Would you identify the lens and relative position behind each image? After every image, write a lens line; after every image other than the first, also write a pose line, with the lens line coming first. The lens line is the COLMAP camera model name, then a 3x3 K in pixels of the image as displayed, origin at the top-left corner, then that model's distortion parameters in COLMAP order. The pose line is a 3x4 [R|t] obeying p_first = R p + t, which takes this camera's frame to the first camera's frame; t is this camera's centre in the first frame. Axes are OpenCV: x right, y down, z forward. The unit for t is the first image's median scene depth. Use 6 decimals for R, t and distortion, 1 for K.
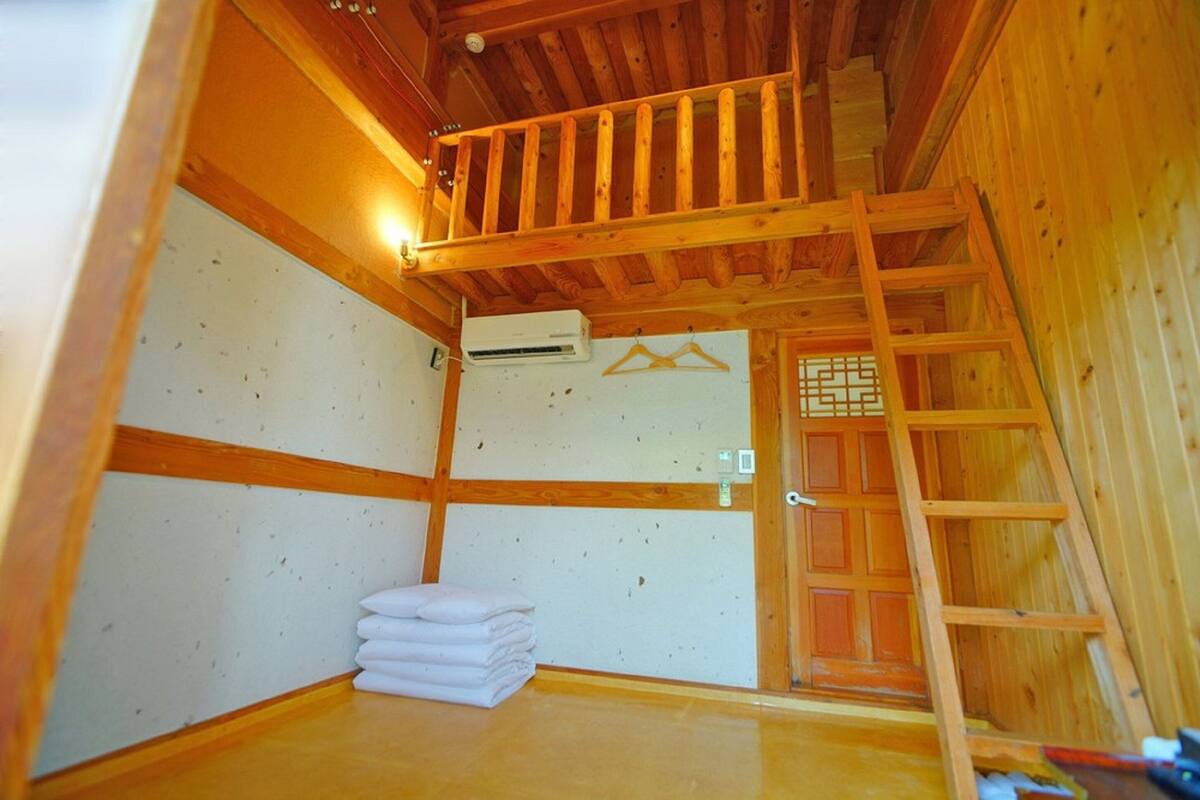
lens RADIAL K [[535.9, 0, 602.0], [0, 535.9, 403.8], [0, 0, 1]] dist [0.004710, 0.000216]
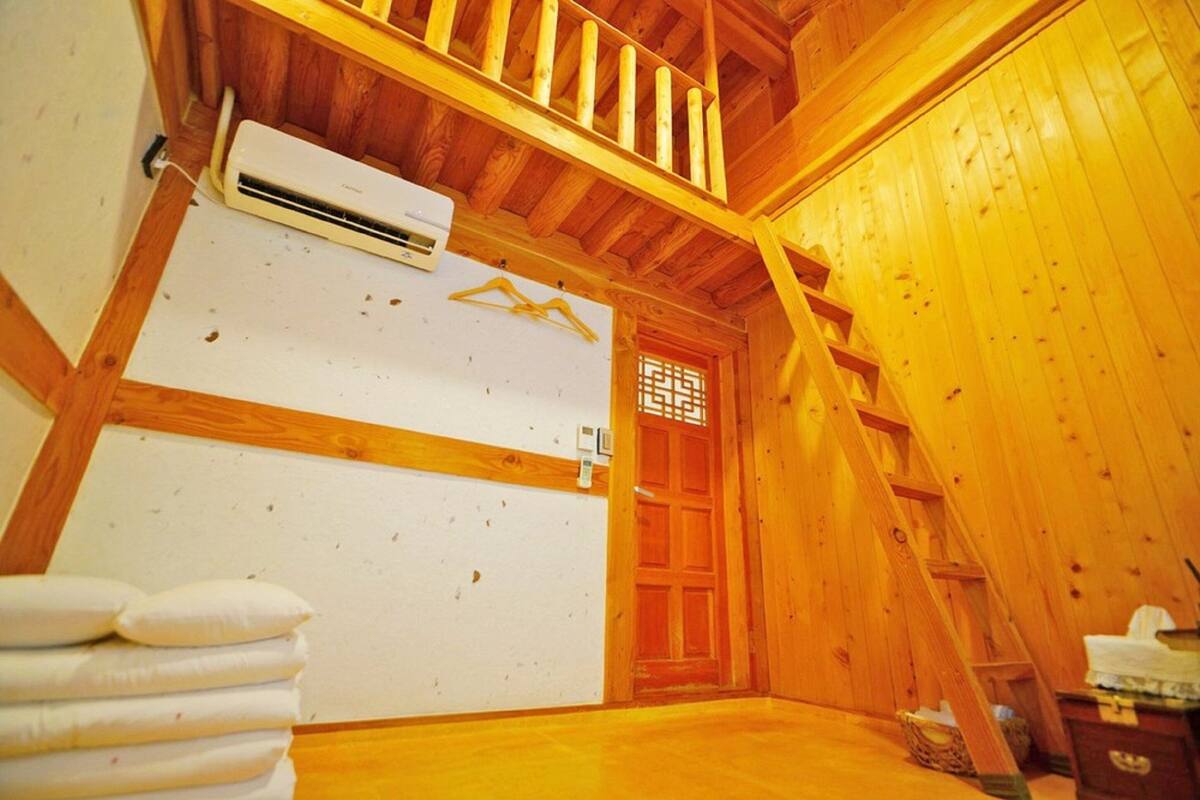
lens RADIAL K [[535.9, 0, 599.8], [0, 535.9, 394.7], [0, 0, 1]] dist [0.004710, 0.000216]
pose [[0.681400, 0.251510, 0.687340, -0.358655], [-0.178070, 0.967854, -0.177623, 0.183456], [-0.709919, -0.001363, 0.704282, 0.355675]]
